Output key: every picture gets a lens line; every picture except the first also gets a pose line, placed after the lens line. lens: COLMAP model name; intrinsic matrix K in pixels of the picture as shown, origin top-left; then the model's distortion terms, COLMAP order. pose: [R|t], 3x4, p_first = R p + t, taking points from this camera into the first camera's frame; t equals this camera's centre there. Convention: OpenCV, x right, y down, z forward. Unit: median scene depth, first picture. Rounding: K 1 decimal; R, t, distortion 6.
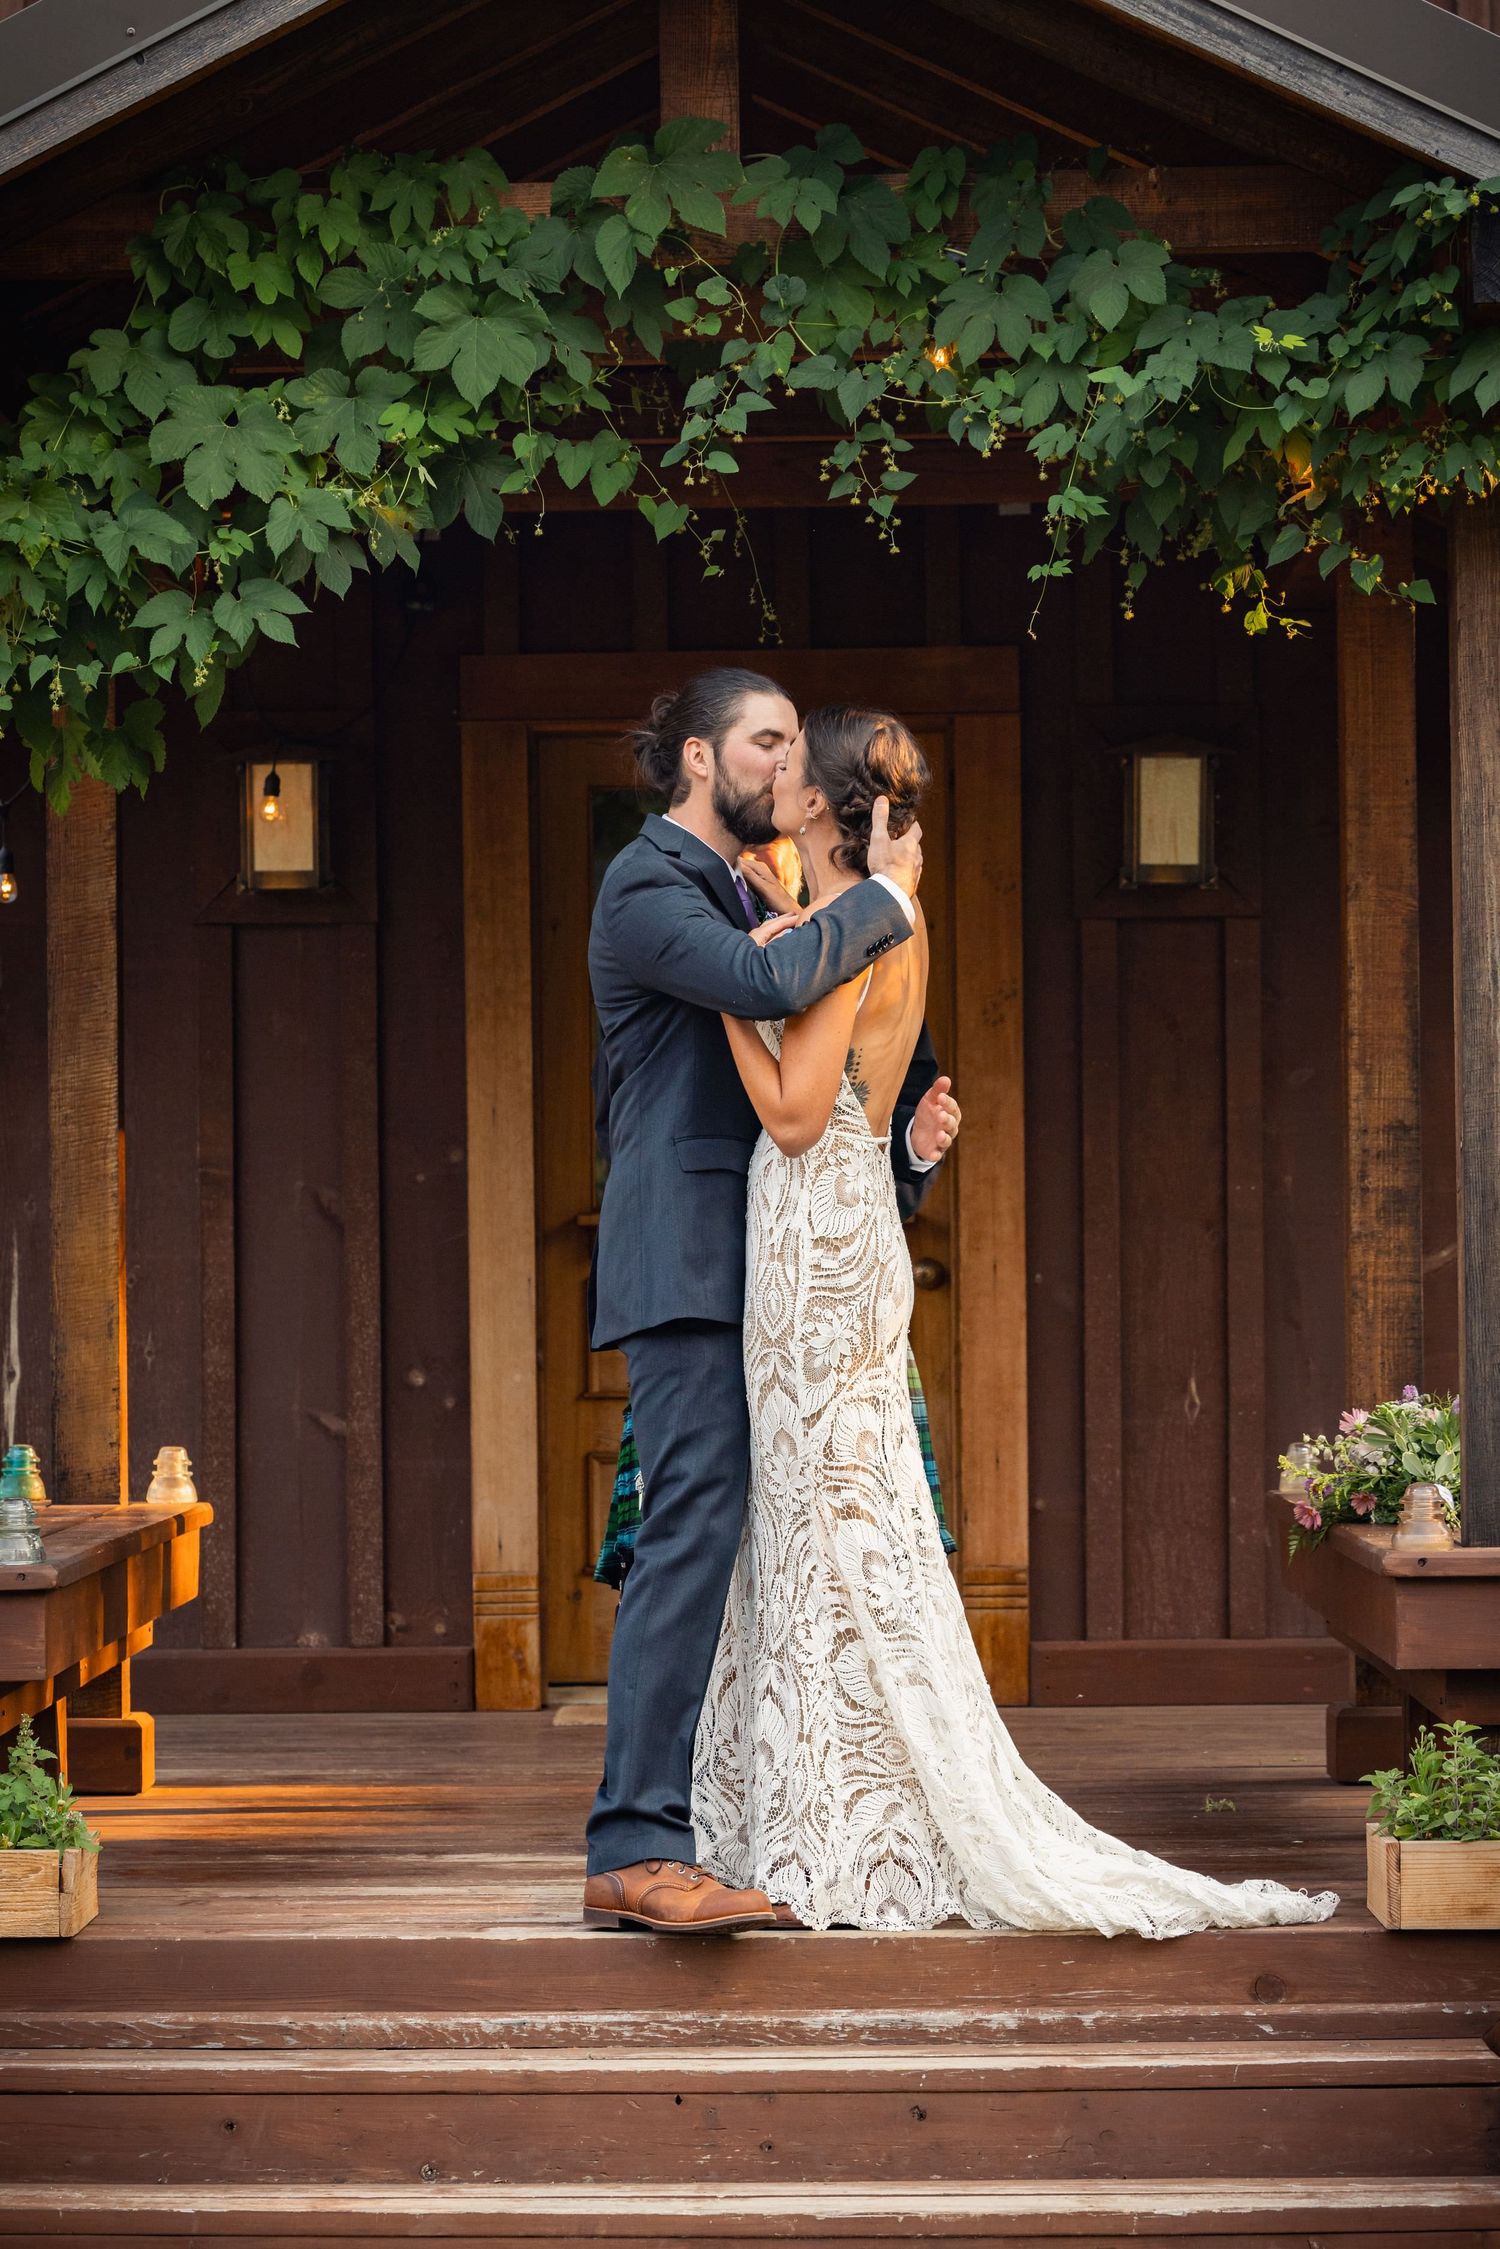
lens RADIAL K [[6316.0, 0, 750.0], [0, 6316.0, 1124.5], [0, 0, 1]] dist [-1.098956, 17.346740]
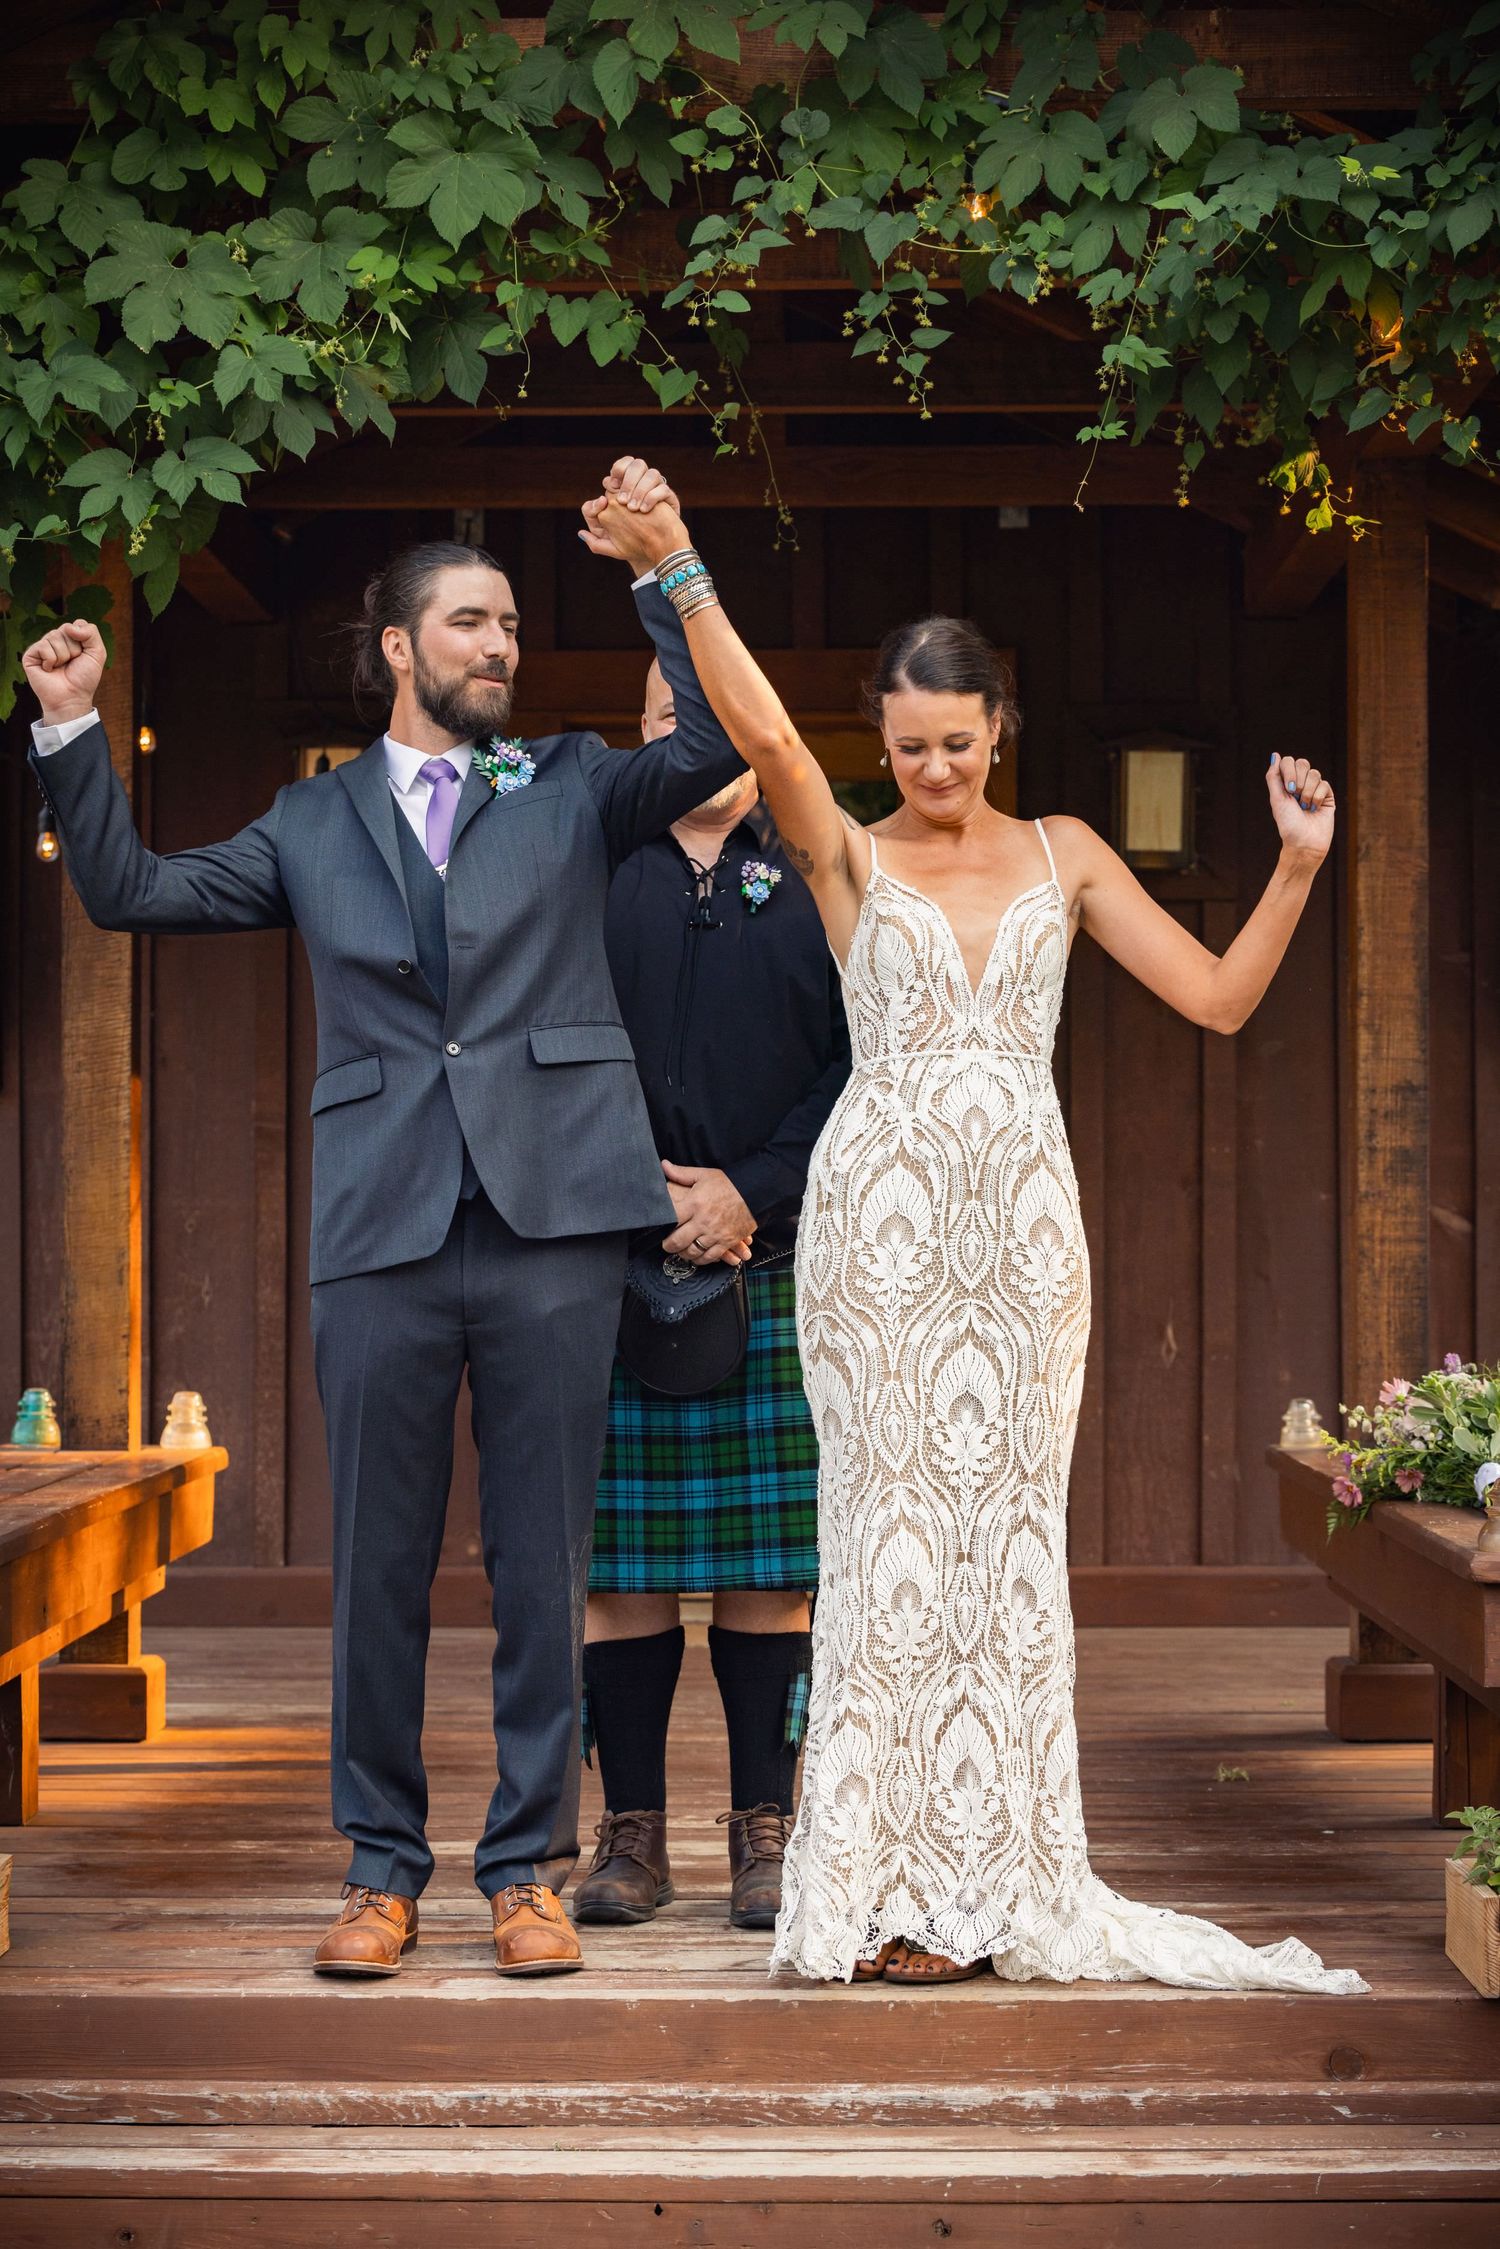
lens RADIAL K [[4441.5, 0, 823.2], [0, 4441.5, 1090.0], [0, 0, 1]] dist [0.057724, -0.128253]
pose [[0.999882, 0.010182, 0.011524, 0.002195], [-0.010115, 0.999932, -0.005852, 0.007651], [-0.011583, 0.005735, 0.999916, 0.365215]]
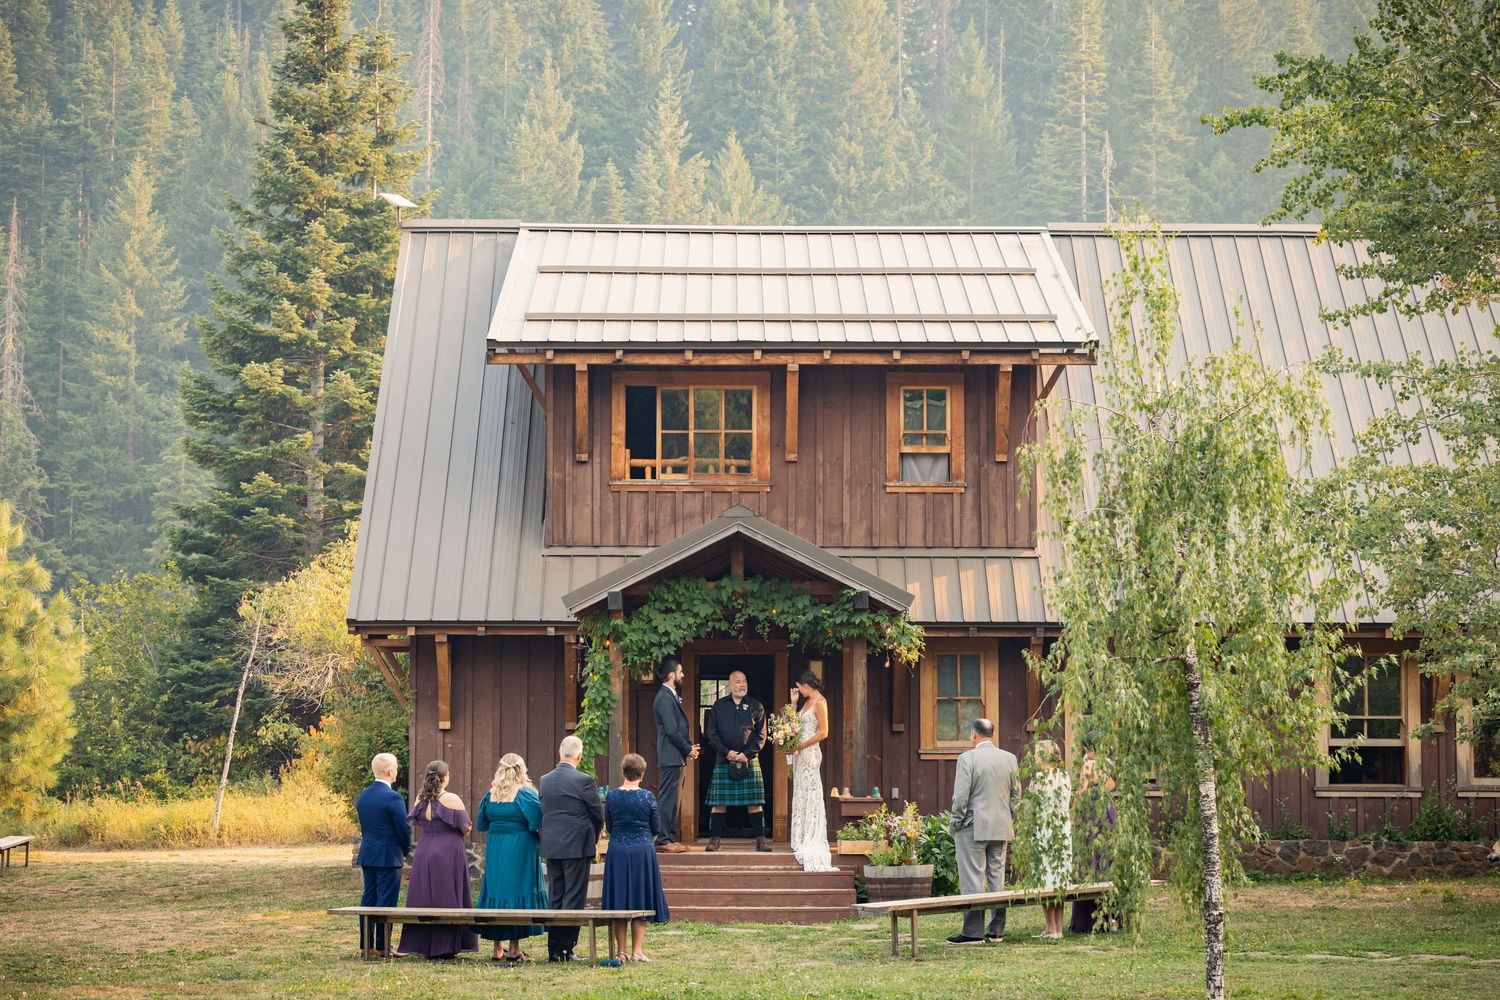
lens RADIAL K [[2962.3, 0, 750.0], [0, 2962.3, 500.0], [0, 0, 1]] dist [0.057724, -0.128253]
pose [[0.999662, 0.014061, 0.021867, -0.063978], [-0.012501, 0.997473, -0.069932, -0.023402], [-0.022795, 0.069635, 0.997312, -2.078901]]
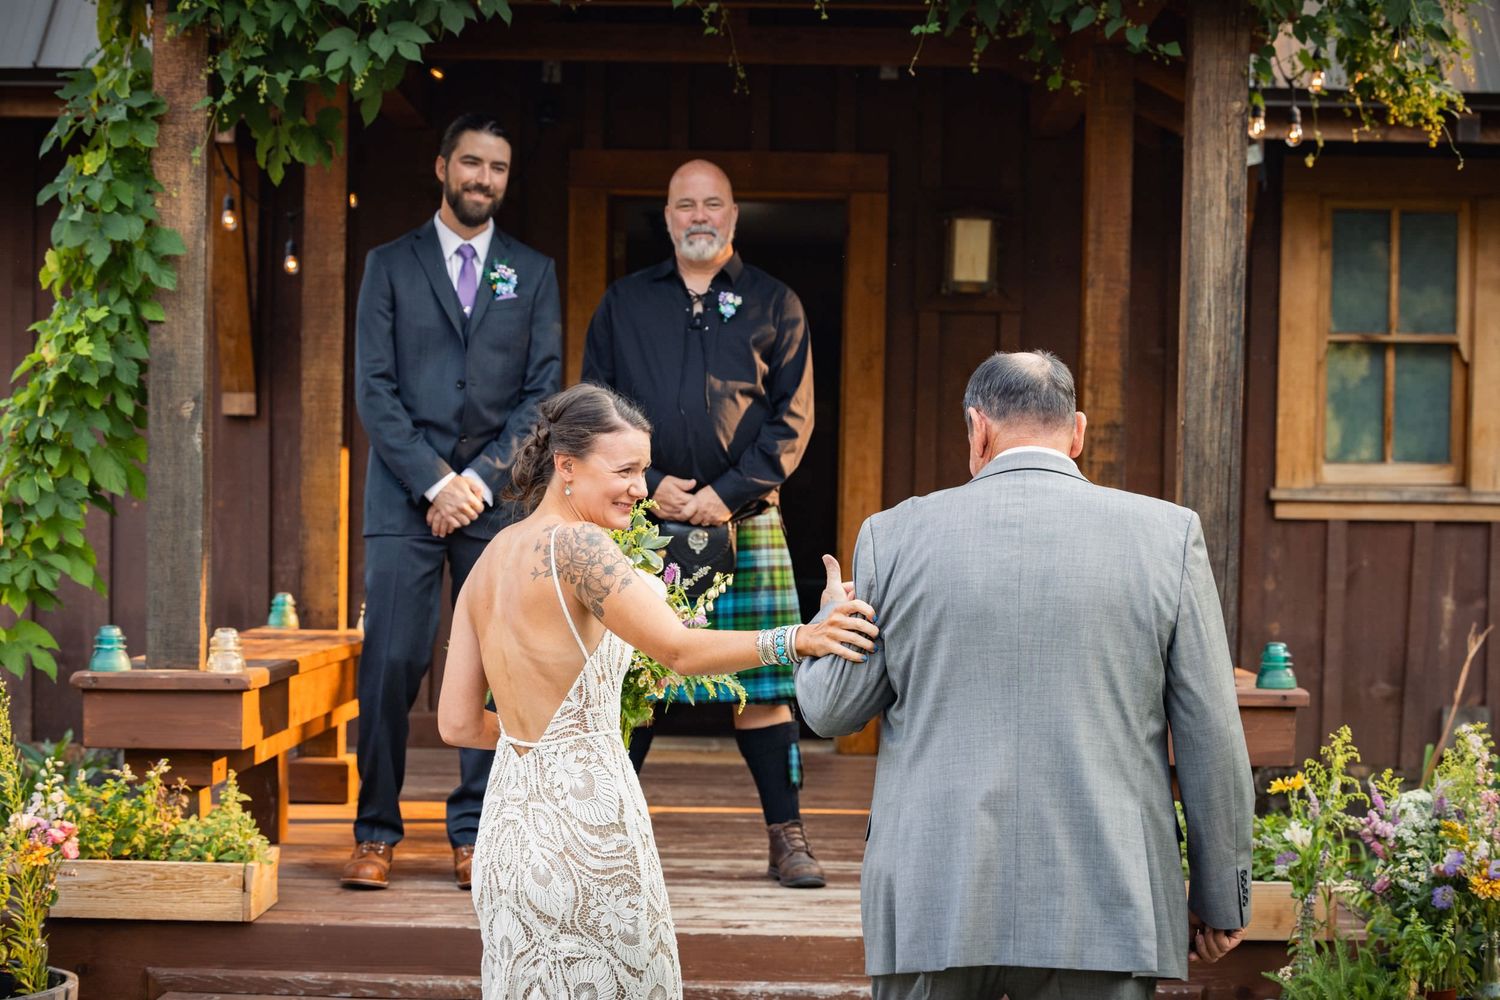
lens RADIAL K [[2898.4, 0, 804.8], [0, 2898.4, 628.6], [0, 0, 1]] dist [-0.055505, 0.213210]
pose [[0.999314, 0.027951, 0.024307, 0.005621], [-0.029342, 0.997833, 0.058893, 0.014449], [-0.022608, -0.059566, 0.997968, 0.291091]]
